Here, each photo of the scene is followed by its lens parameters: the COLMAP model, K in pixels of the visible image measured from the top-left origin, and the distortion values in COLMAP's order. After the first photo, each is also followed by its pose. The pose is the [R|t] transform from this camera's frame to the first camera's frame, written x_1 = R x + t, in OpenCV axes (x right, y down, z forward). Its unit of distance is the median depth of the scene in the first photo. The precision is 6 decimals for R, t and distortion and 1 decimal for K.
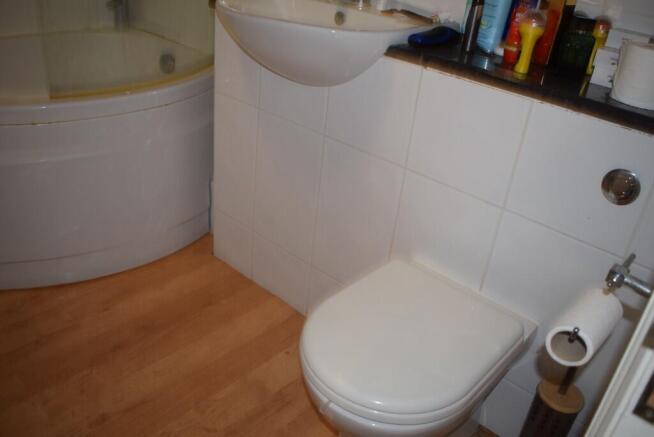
lens RADIAL K [[565.3, 0, 327.0], [0, 565.3, 218.5], [0, 0, 1]] dist [-0.001950, -0.206971]
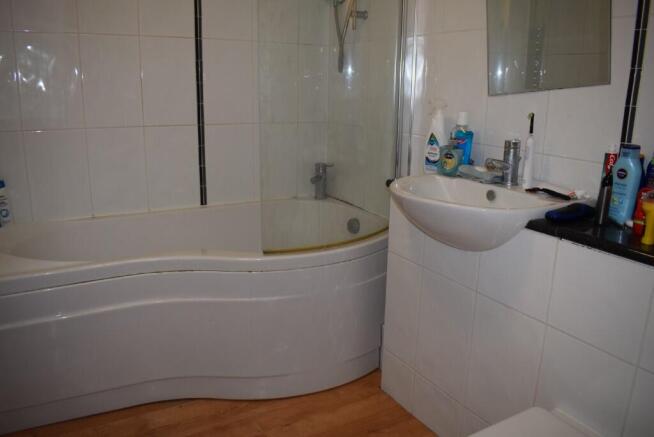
lens RADIAL K [[510.4, 0, 327.0], [0, 510.4, 218.5], [0, 0, 1]] dist [-0.095891, 0.001289]
pose [[0.947000, -0.001582, -0.321229, 0.038265], [-0.082737, 0.965050, -0.248664, -0.007579], [0.310395, 0.262062, 0.913771, -0.092096]]
